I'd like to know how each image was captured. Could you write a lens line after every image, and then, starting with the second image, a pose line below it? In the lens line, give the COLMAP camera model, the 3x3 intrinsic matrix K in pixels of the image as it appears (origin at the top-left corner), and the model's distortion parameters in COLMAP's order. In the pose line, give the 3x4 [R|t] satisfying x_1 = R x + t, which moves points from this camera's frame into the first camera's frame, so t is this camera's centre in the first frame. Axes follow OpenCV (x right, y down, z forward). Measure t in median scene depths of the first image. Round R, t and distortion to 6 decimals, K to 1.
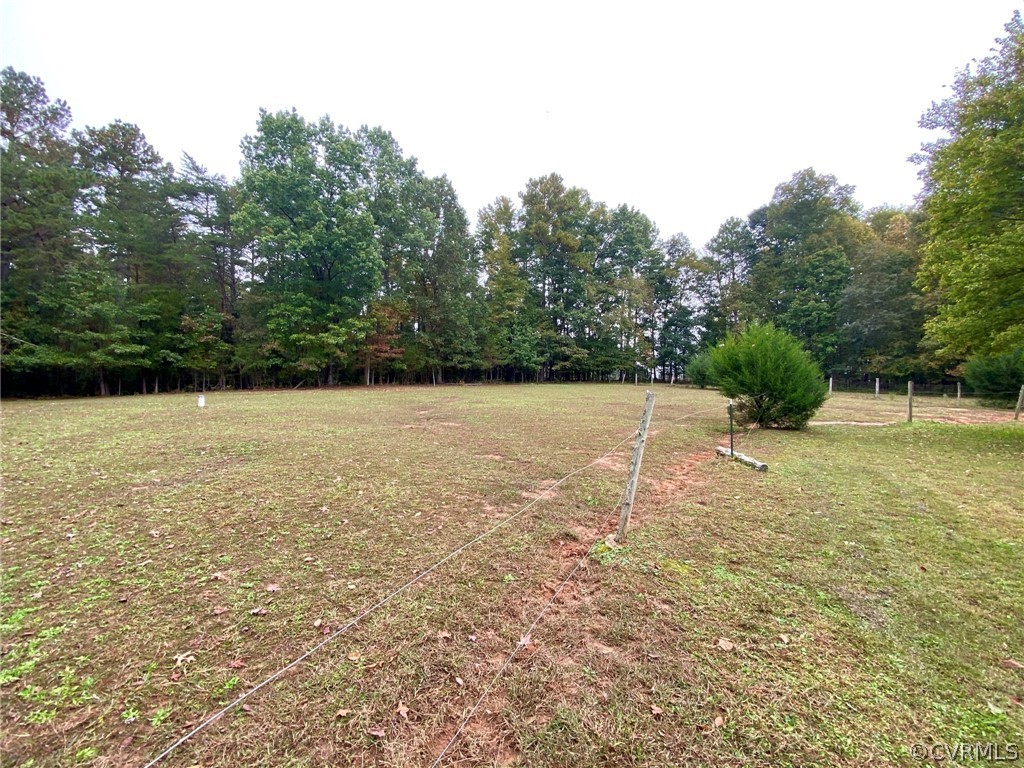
lens RADIAL K [[408.2, 0, 512.6], [0, 408.2, 379.6], [0, 0, 1]] dist [0.000679, -0.013796]
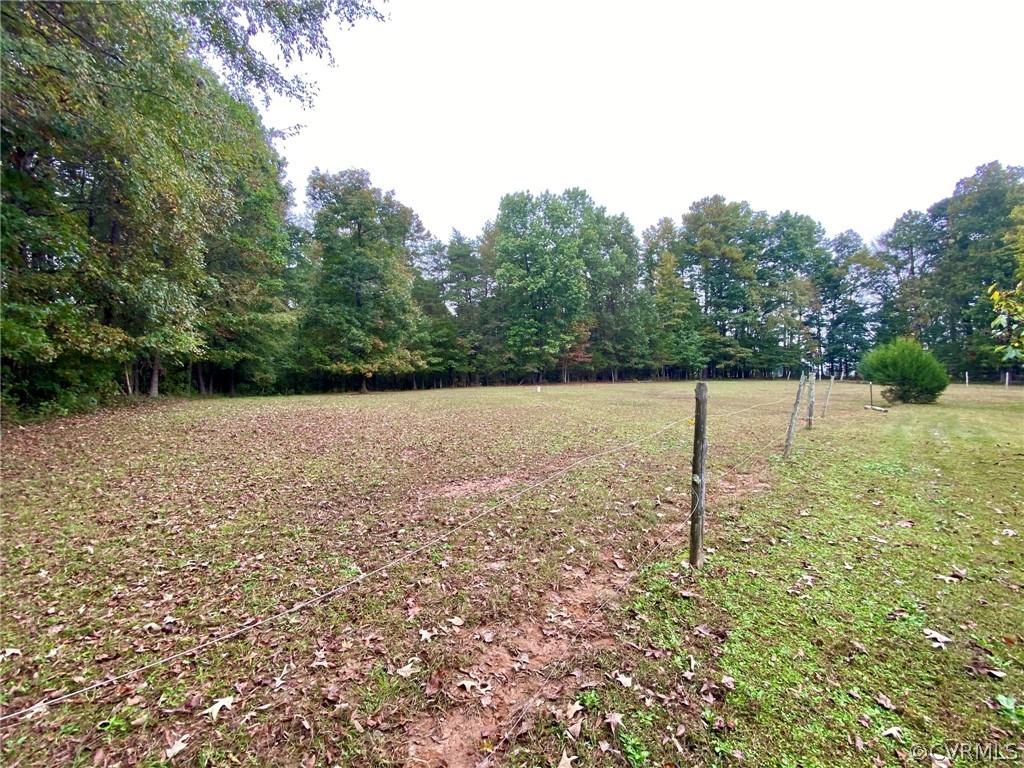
lens RADIAL K [[408.2, 0, 512.6], [0, 408.2, 379.6], [0, 0, 1]] dist [0.000679, -0.013796]
pose [[0.952613, -0.009299, -0.304042, -0.096818], [0.010360, 0.999945, 0.001875, -0.000521], [0.304007, -0.004936, 0.952657, -0.246920]]
